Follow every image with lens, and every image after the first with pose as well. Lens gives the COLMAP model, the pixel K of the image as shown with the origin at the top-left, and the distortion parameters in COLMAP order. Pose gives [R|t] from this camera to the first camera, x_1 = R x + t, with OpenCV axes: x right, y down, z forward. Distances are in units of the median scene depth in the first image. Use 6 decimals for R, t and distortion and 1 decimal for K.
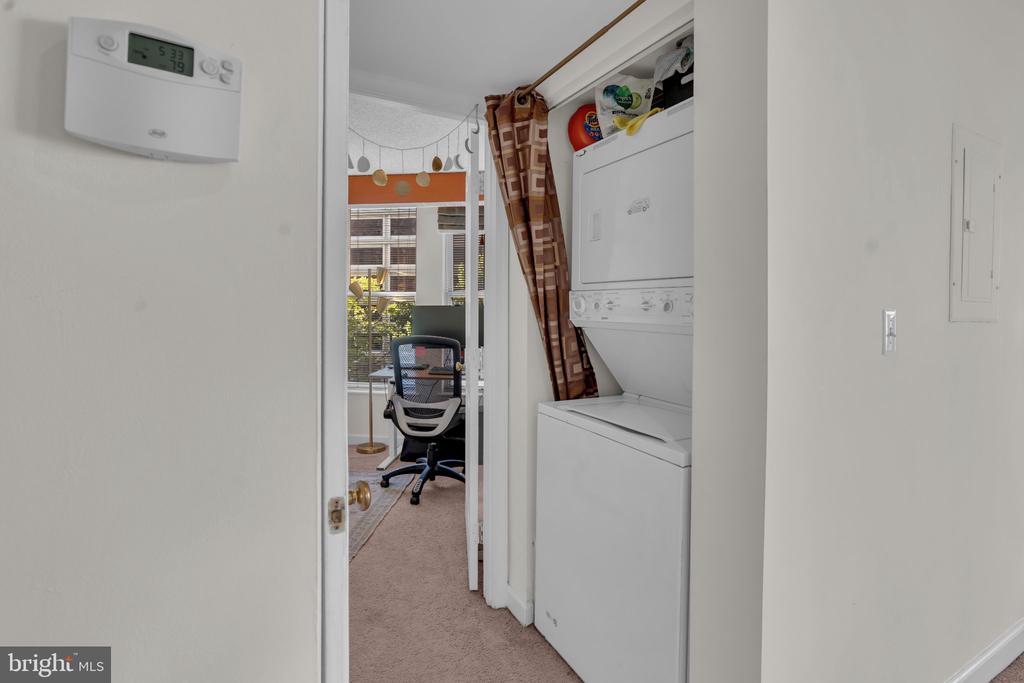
lens RADIAL K [[479.6, 0, 491.1], [0, 479.6, 315.9], [0, 0, 1]] dist [-0.001467, -0.000148]
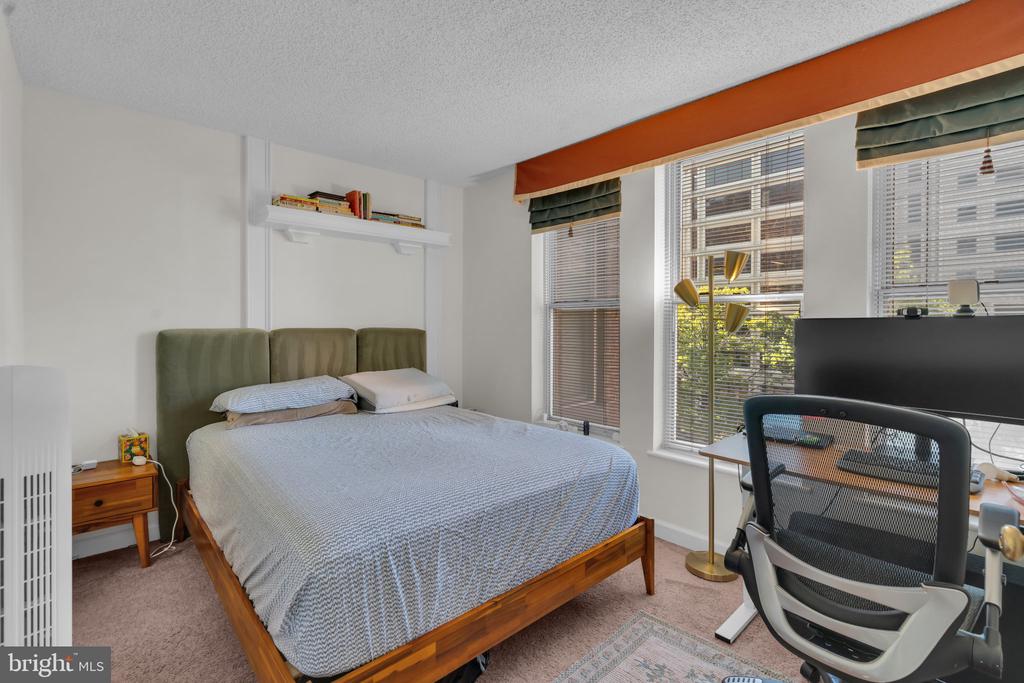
lens RADIAL K [[467.0, 0, 505.6], [0, 467.0, 331.7], [0, 0, 1]] dist [-0.014893, 0.000236]
pose [[0.758786, 0.004914, -0.651322, -0.076166], [-0.002997, 0.999987, 0.004053, -0.008441], [0.651334, -0.001123, 0.758791, 0.419637]]
